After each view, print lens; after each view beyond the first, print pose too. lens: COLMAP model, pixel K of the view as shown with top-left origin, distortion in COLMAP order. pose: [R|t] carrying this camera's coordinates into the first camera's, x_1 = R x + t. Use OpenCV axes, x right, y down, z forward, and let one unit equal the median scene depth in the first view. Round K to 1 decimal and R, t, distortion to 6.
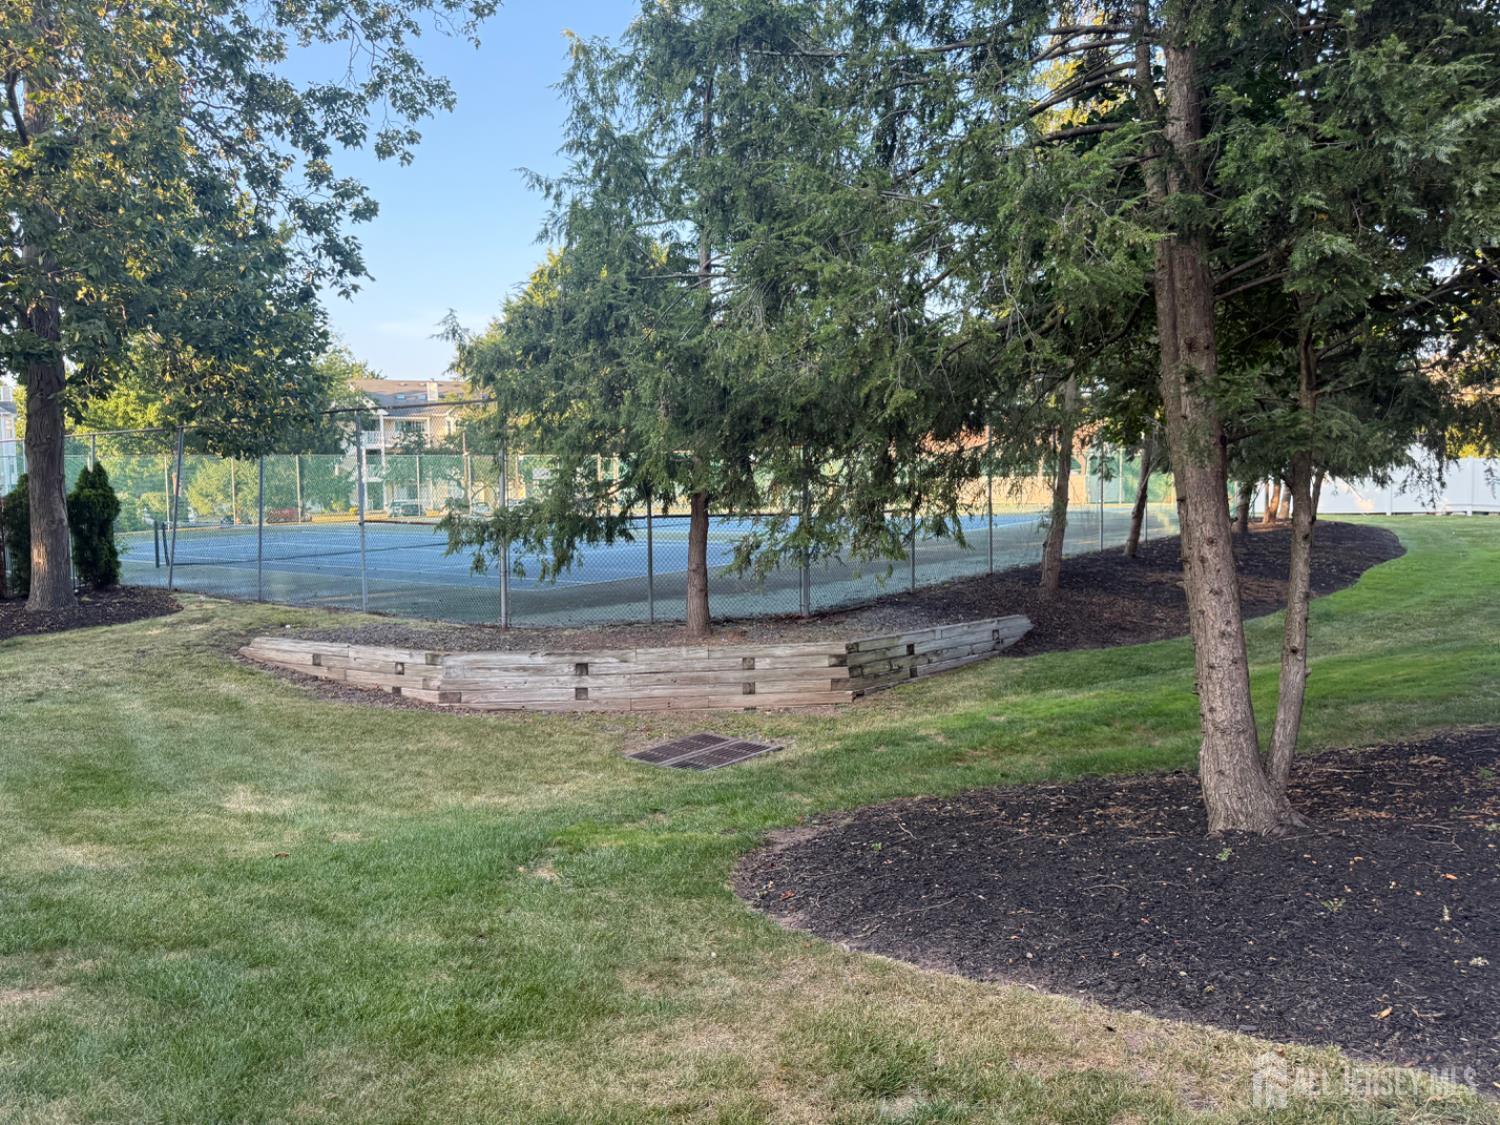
lens RADIAL K [[1140.5, 0, 815.0], [0, 1140.5, 581.9], [0, 0, 1]] dist [0.015510, -0.033717]
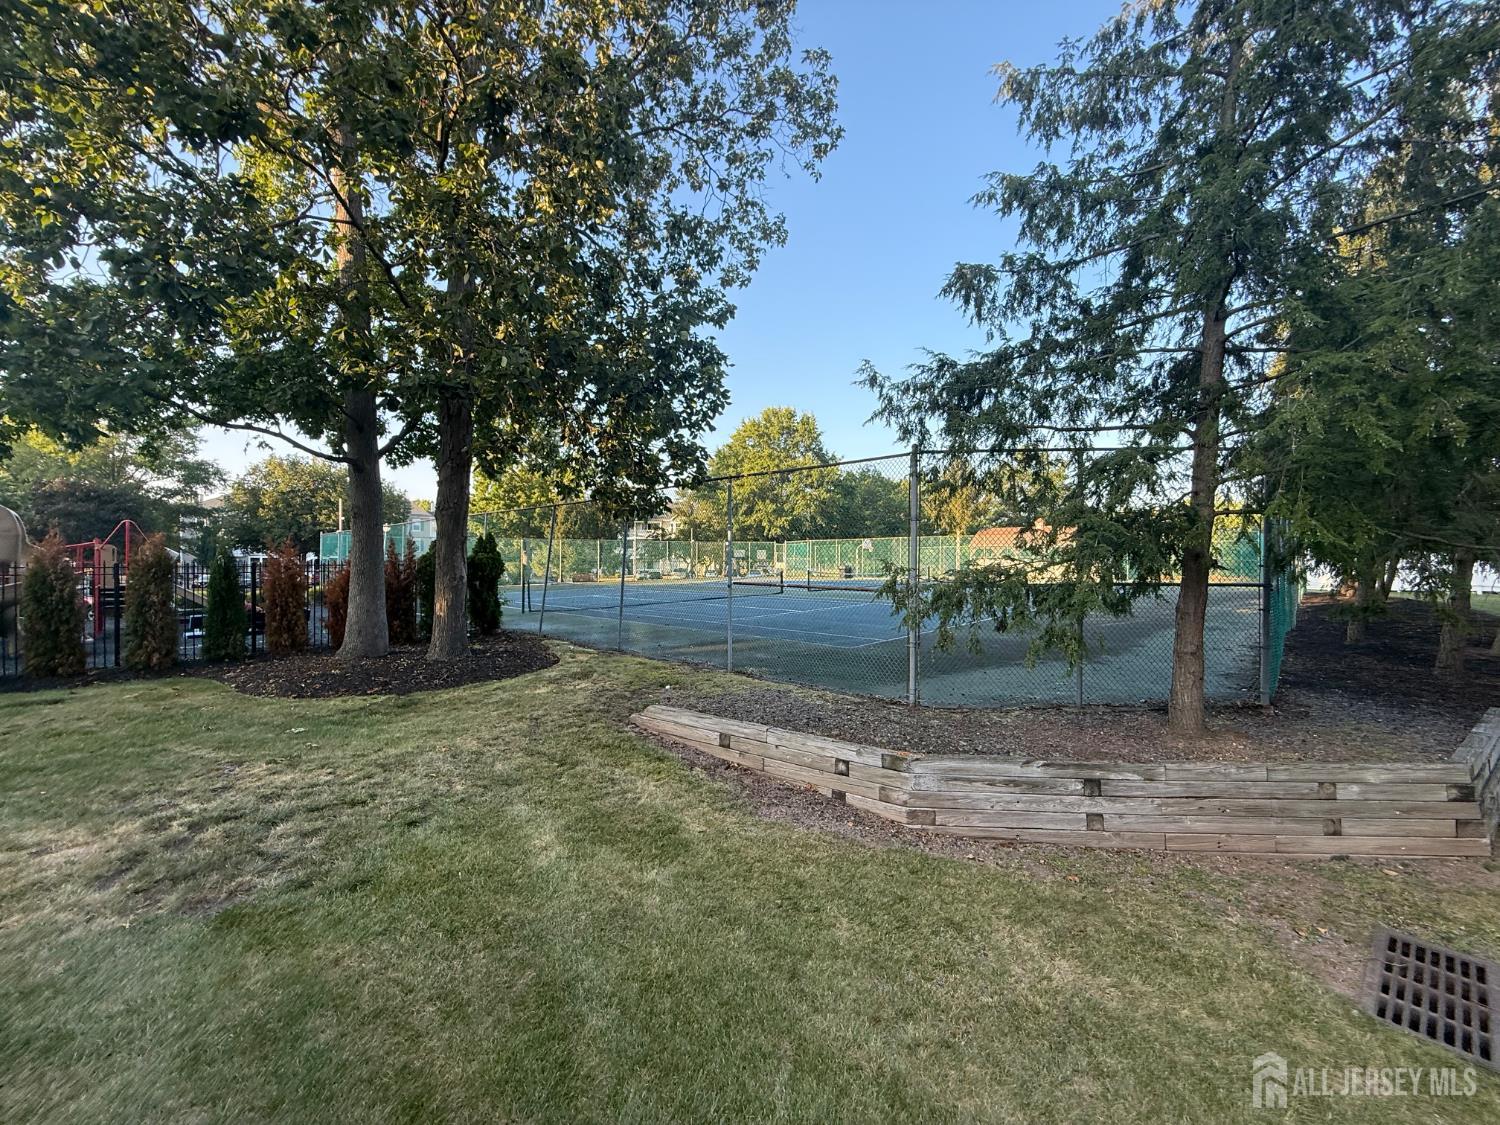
lens RADIAL K [[598.4, 0, 743.7], [0, 598.4, 570.1], [0, 0, 1]] dist [0.005552, -0.000168]
pose [[0.990506, 0.016807, -0.136441, -0.355387], [-0.027409, 0.996716, -0.076199, -0.027615], [0.134712, 0.079216, 0.987713, 0.529008]]
